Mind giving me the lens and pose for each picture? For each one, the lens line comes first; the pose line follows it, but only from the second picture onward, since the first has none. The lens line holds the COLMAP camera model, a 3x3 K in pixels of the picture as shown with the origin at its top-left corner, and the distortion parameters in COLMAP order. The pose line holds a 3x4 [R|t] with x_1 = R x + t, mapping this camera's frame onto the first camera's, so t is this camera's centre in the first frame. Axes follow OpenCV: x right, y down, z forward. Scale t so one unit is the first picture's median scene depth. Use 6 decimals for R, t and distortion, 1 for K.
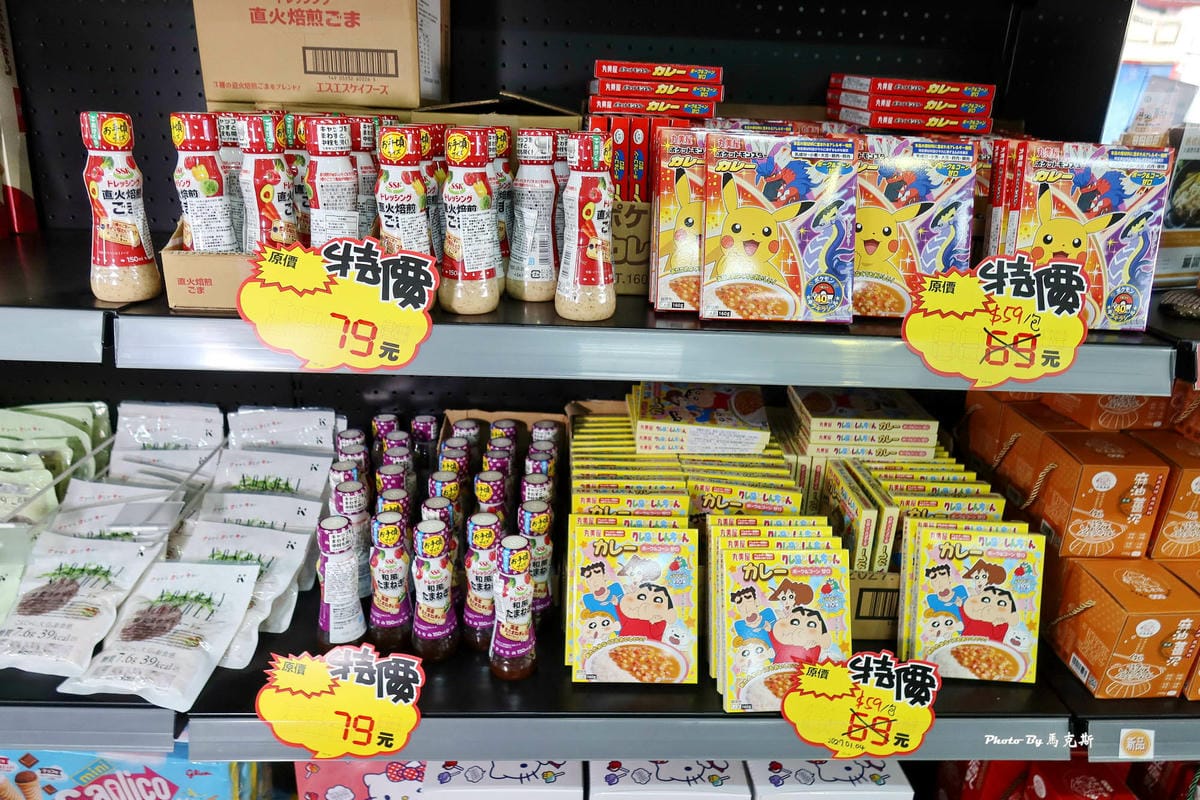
lens RADIAL K [[813.4, 0, 600.6], [0, 813.4, 403.6], [0, 0, 1]] dist [-0.004192, -0.000710]
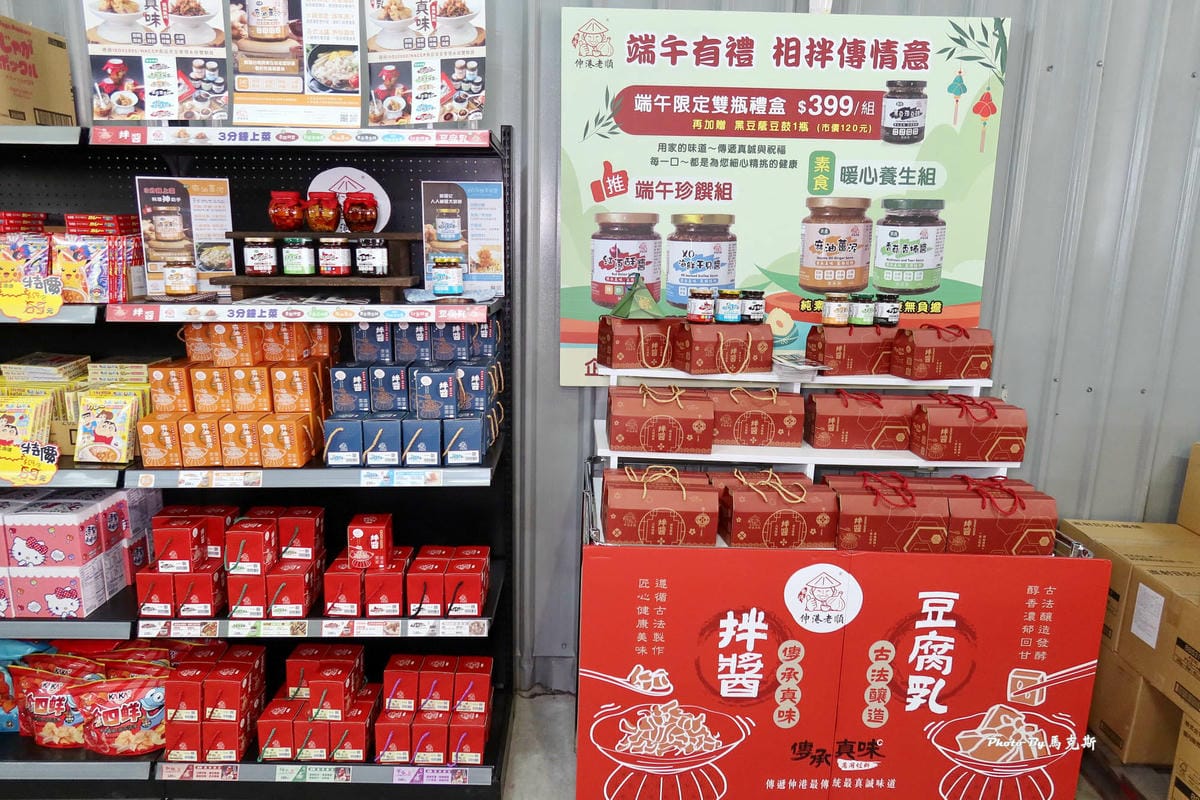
lens RADIAL K [[824.6, 0, 600.0], [0, 824.6, 400.0], [0, 0, 1]] dist [0.003211, -0.002103]
pose [[0.999265, -0.021727, -0.031572, 2.089267], [0.016390, 0.986911, -0.160430, 0.603658], [0.034645, 0.159795, 0.986542, -1.371528]]
